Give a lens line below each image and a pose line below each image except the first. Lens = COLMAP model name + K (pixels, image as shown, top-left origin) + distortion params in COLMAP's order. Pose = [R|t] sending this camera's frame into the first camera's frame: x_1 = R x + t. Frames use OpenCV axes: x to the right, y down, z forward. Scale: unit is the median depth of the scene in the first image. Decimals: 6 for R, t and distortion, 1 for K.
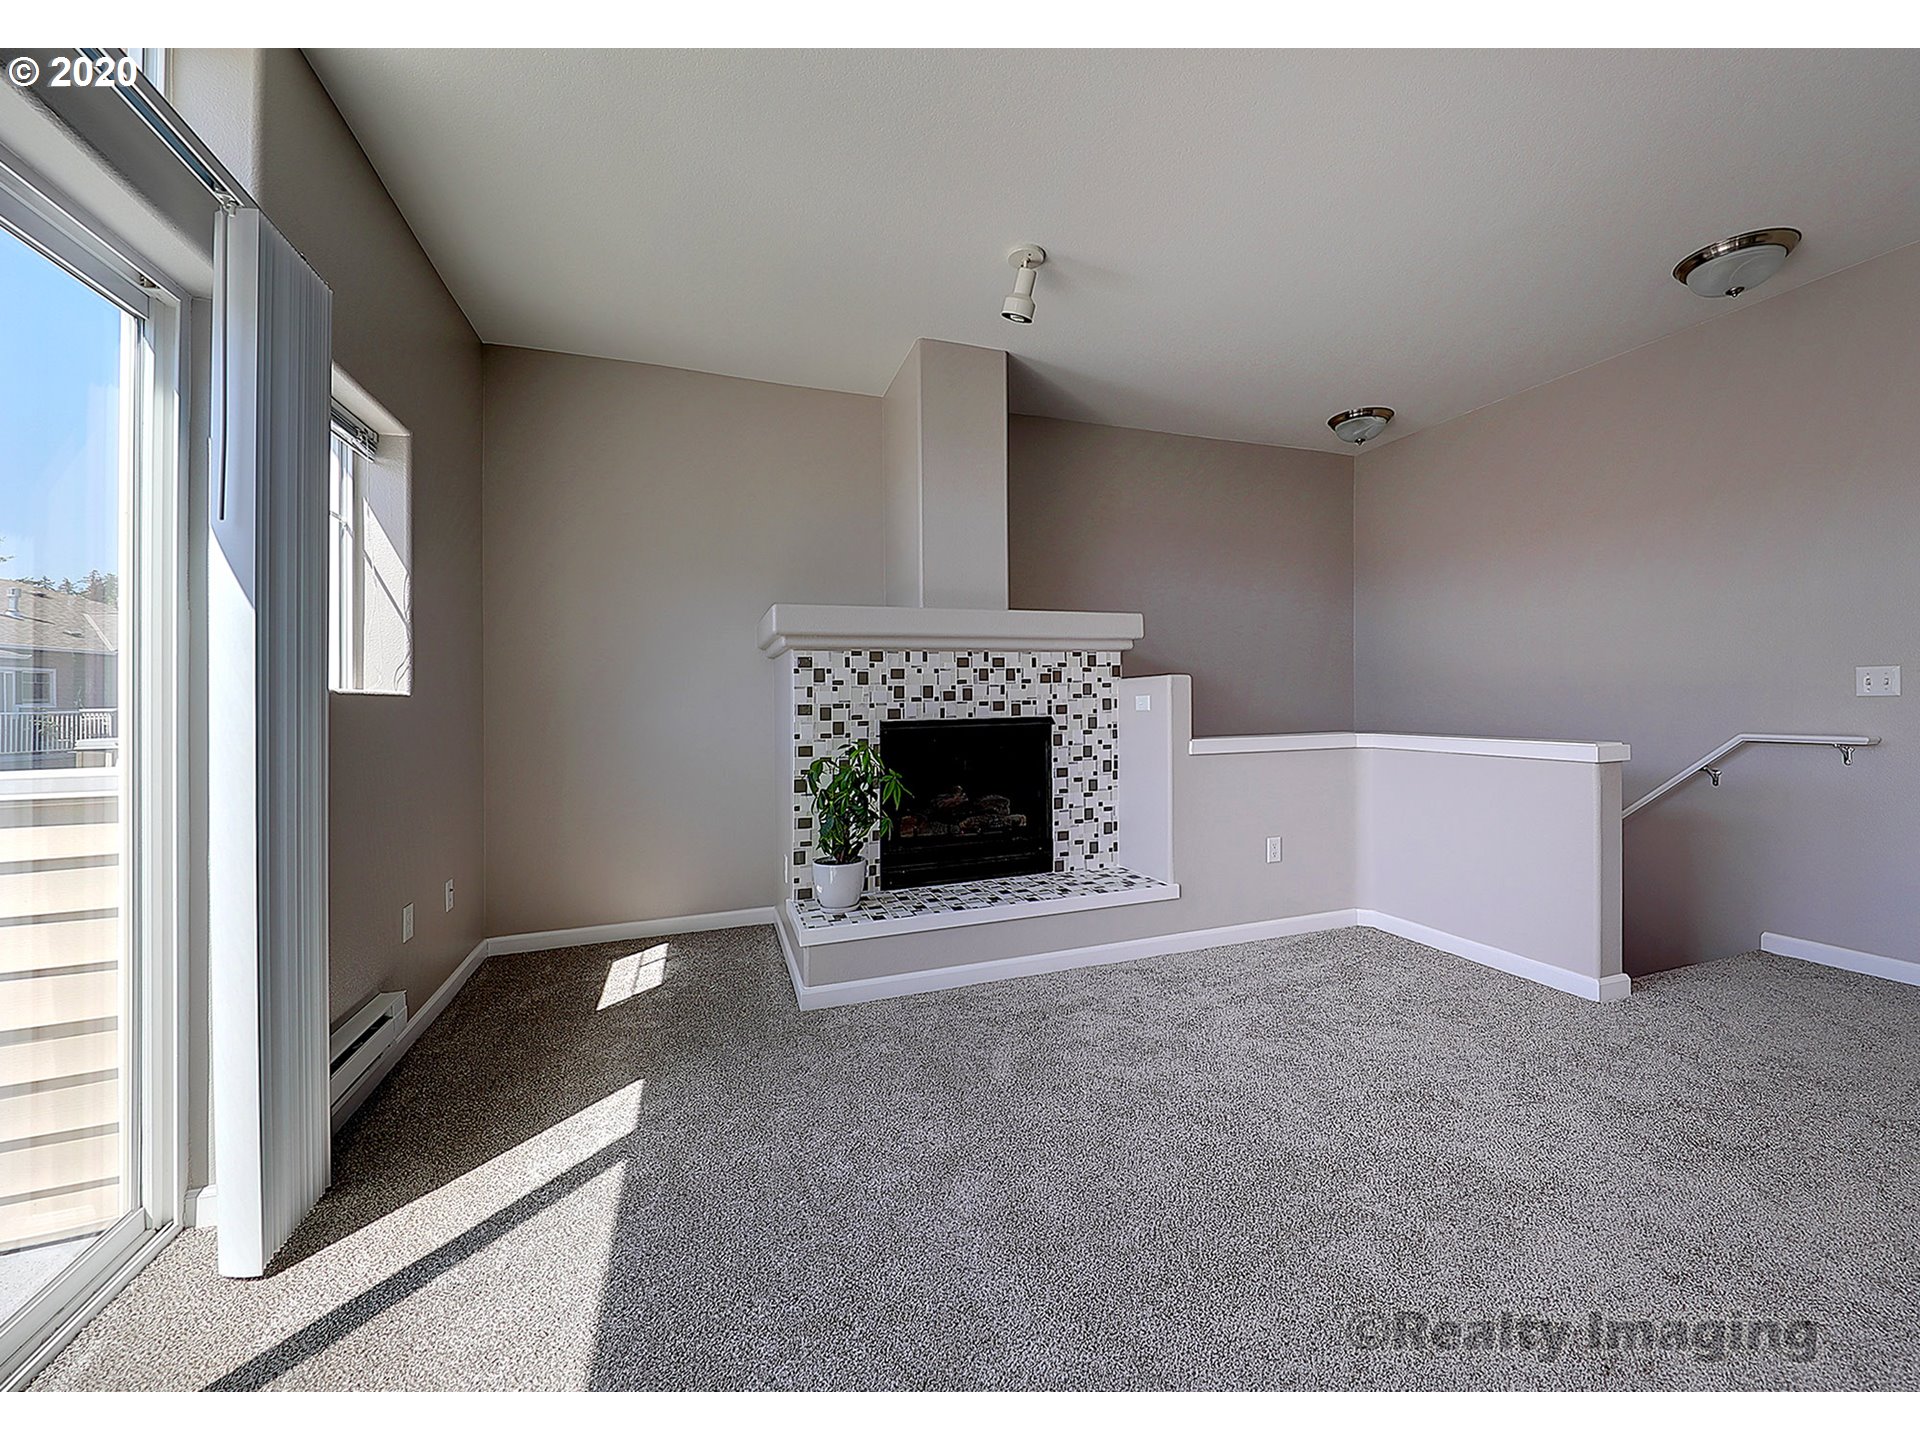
lens RADIAL K [[748.6, 0, 1038.3], [0, 748.6, 691.6], [0, 0, 1]] dist [0.001423, 0.000081]
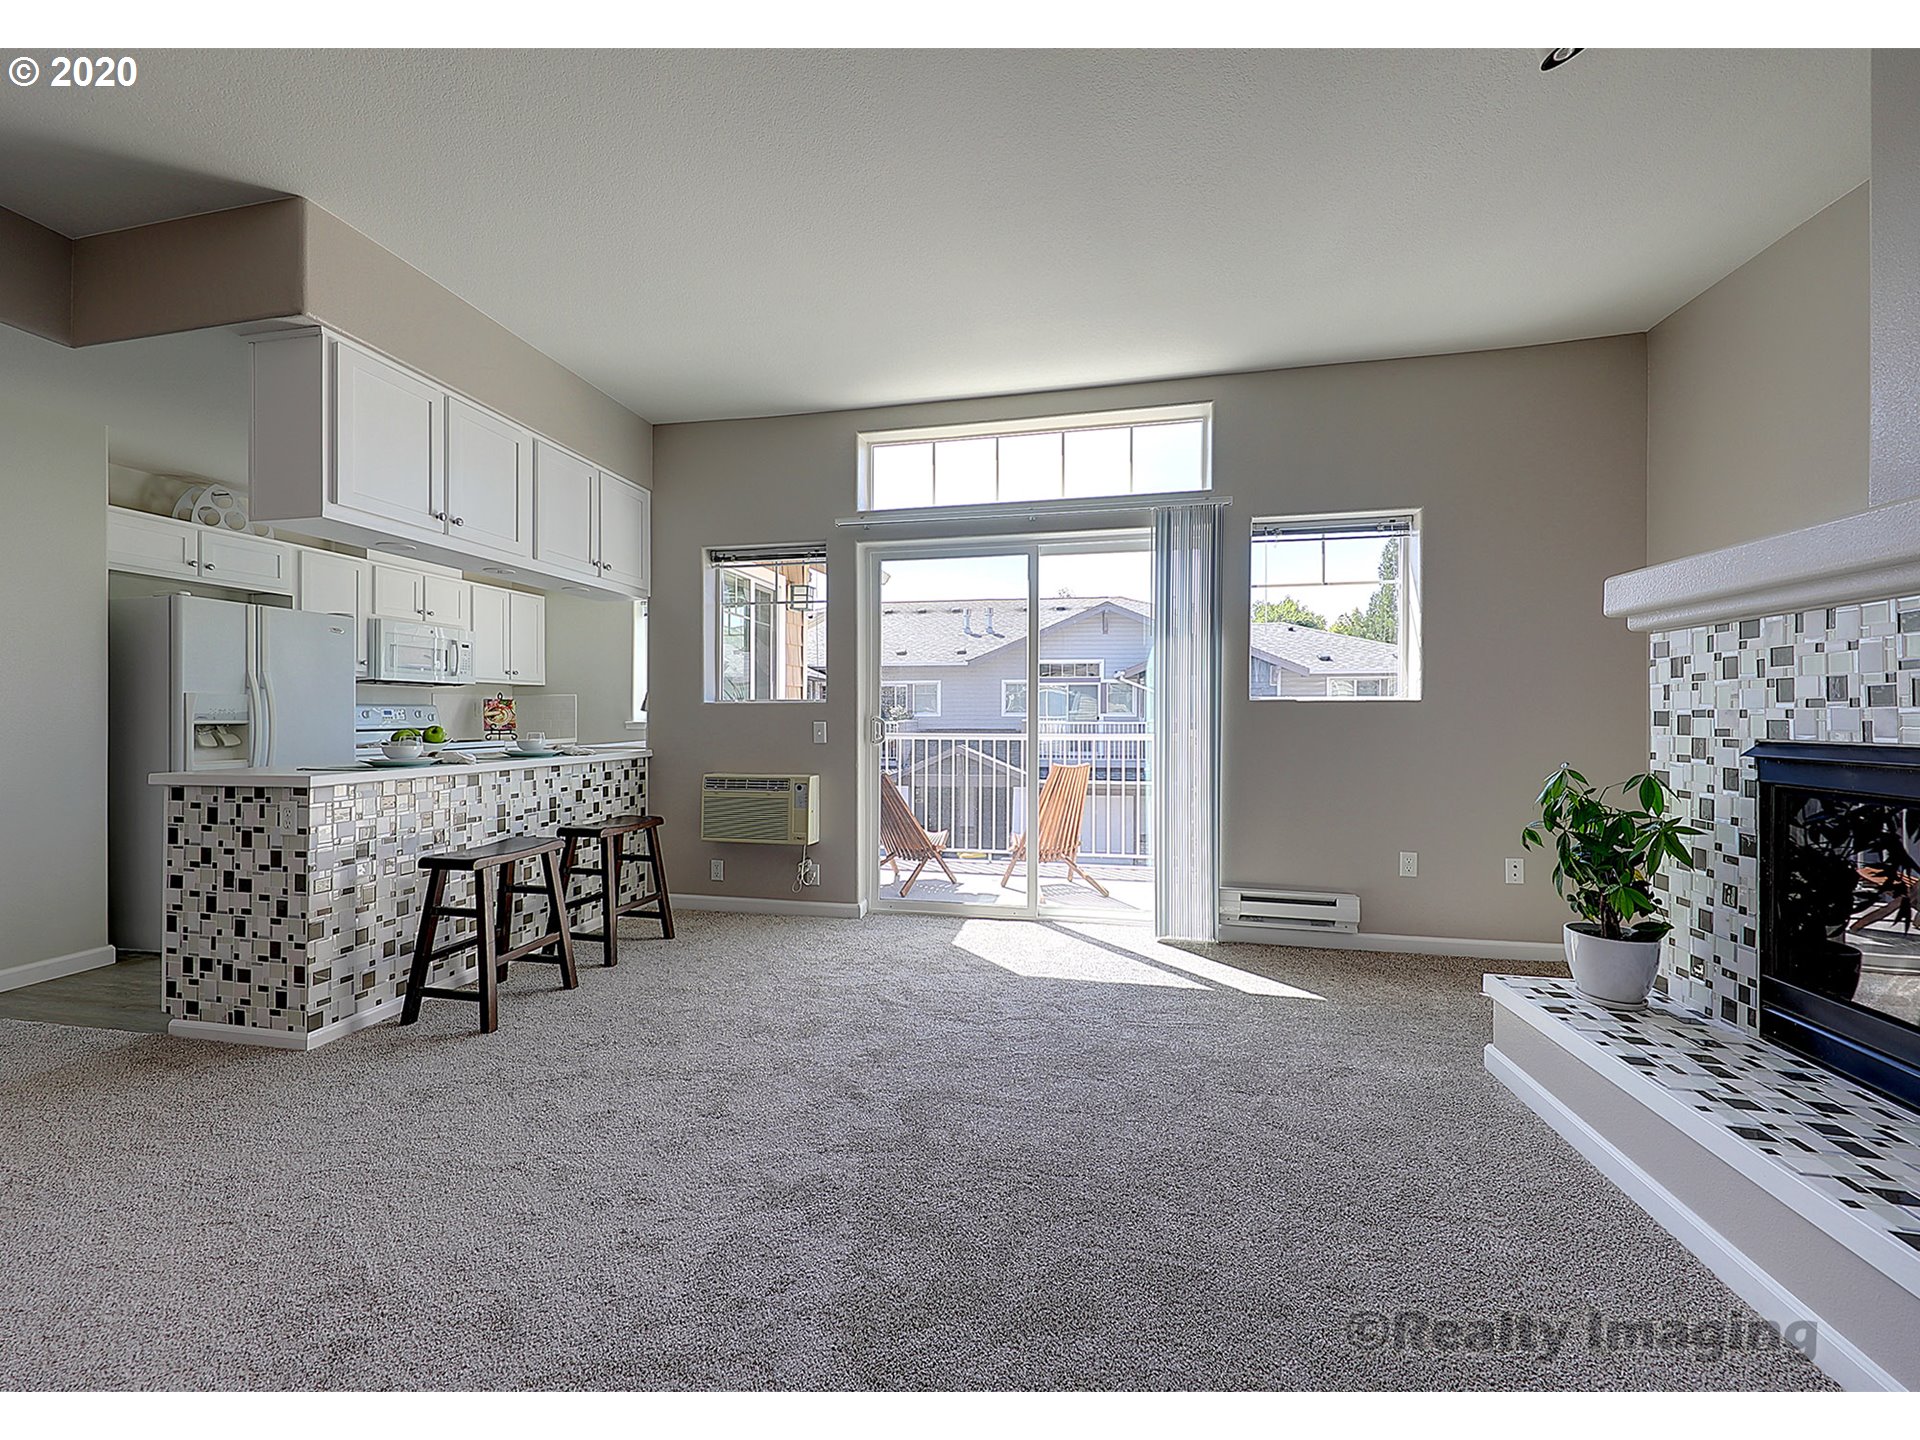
lens RADIAL K [[711.2, 0, 915.5], [0, 711.2, 713.6], [0, 0, 1]] dist [0.001555, -0.000174]
pose [[-0.580747, 0.014328, -0.813958, 0.578367], [0.015409, 0.999859, 0.006606, 0.004840], [0.813938, -0.008706, -0.580886, 0.756467]]
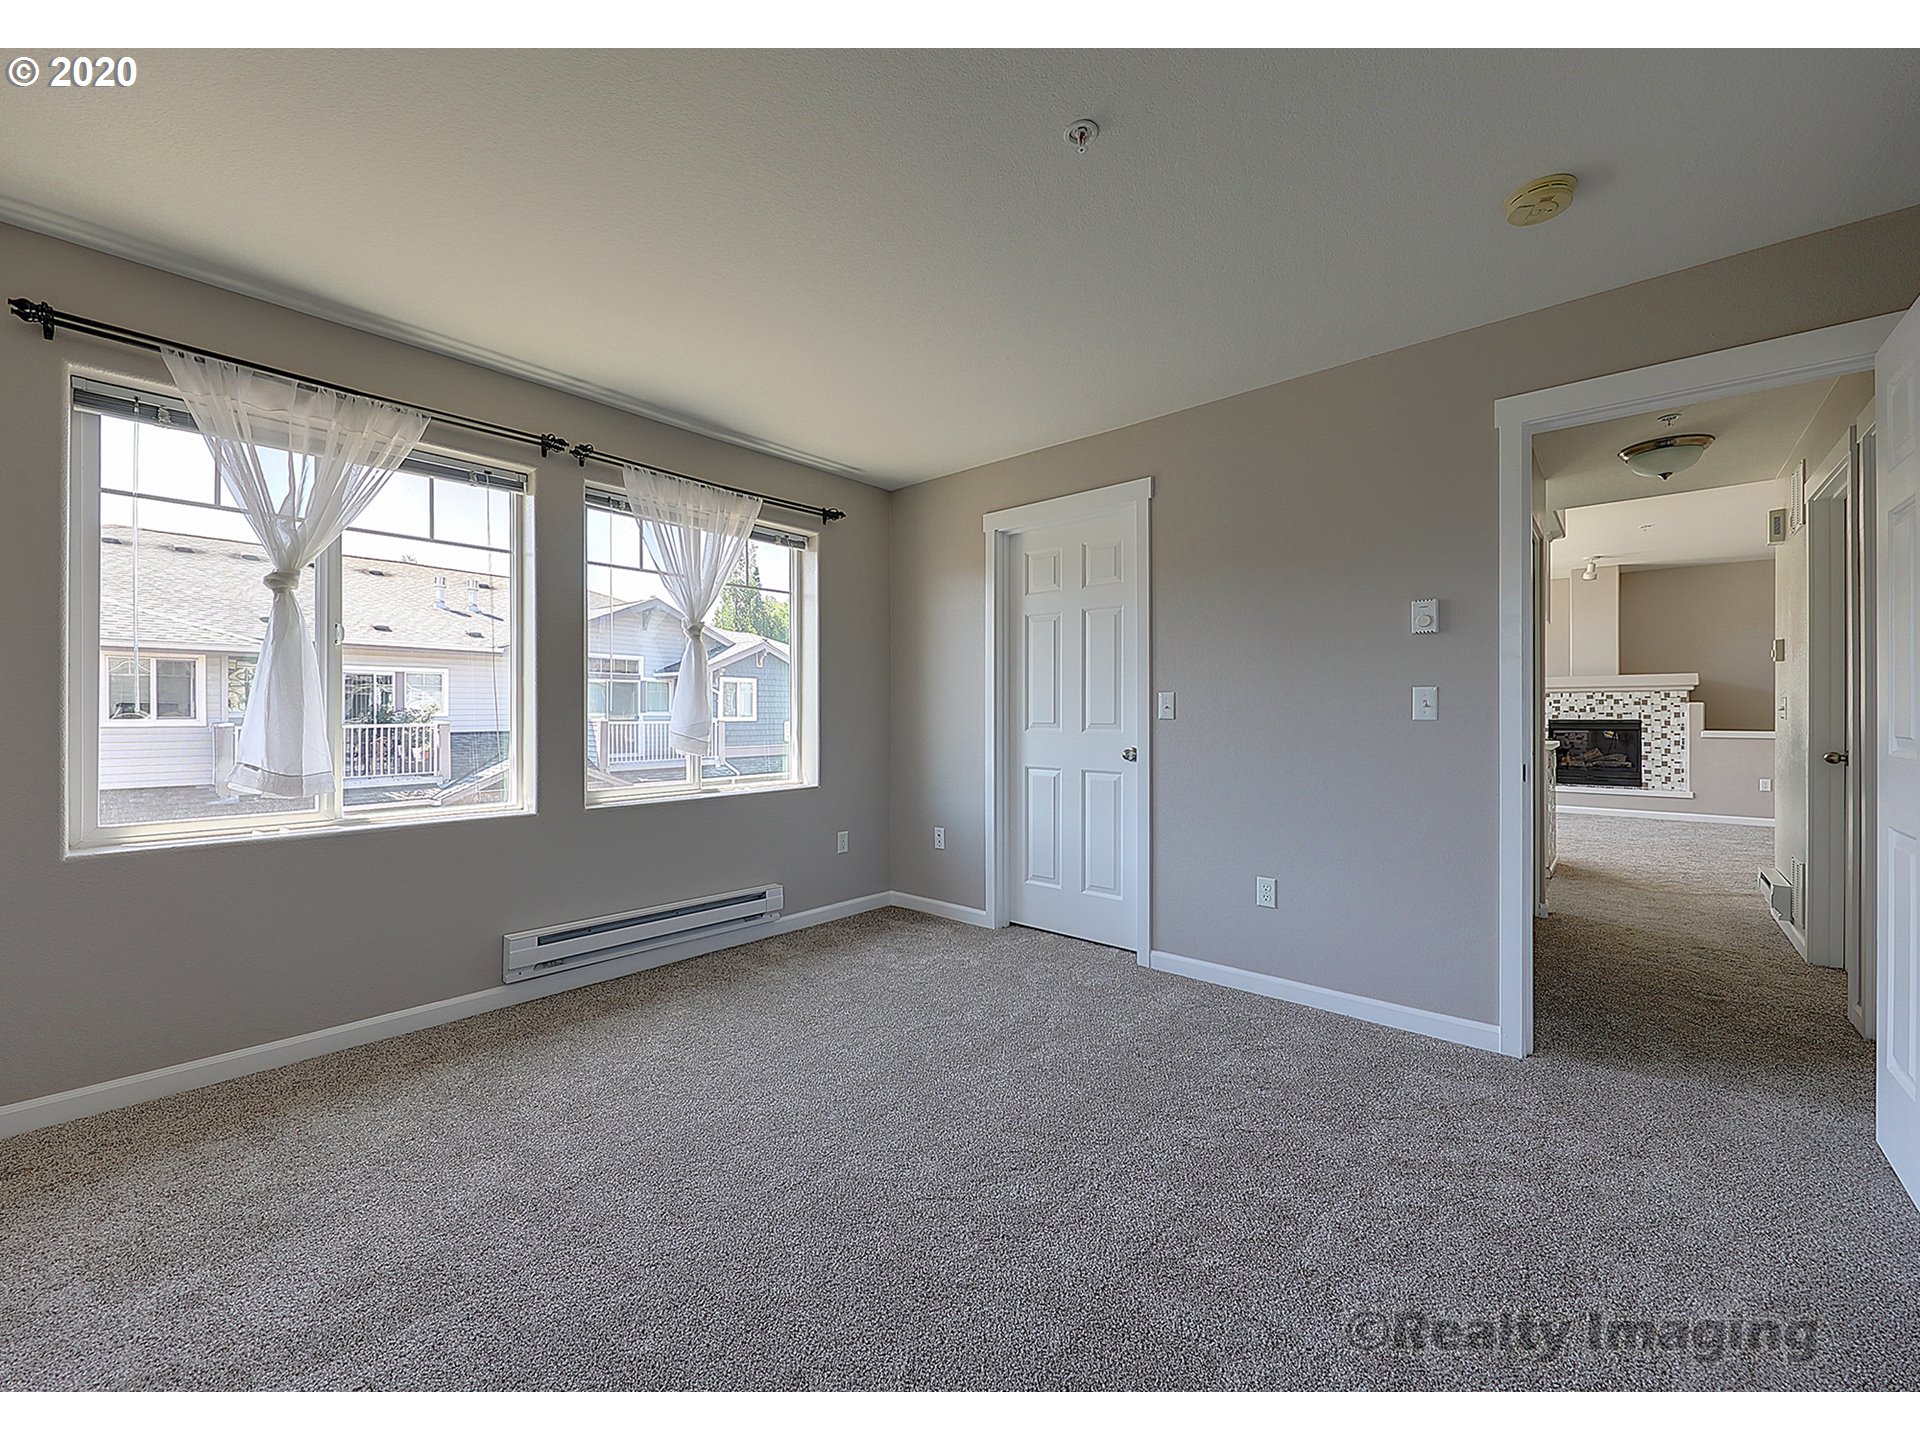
lens RADIAL K [[752.2, 0, 922.5], [0, 752.2, 709.4], [0, 0, 1]] dist [-0.014316, -0.000071]
pose [[0.393276, 0.009184, -0.919375, 1.292700], [0.000413, 0.999948, 0.010165, -0.023644], [0.919420, -0.004378, 0.393252, -2.006319]]
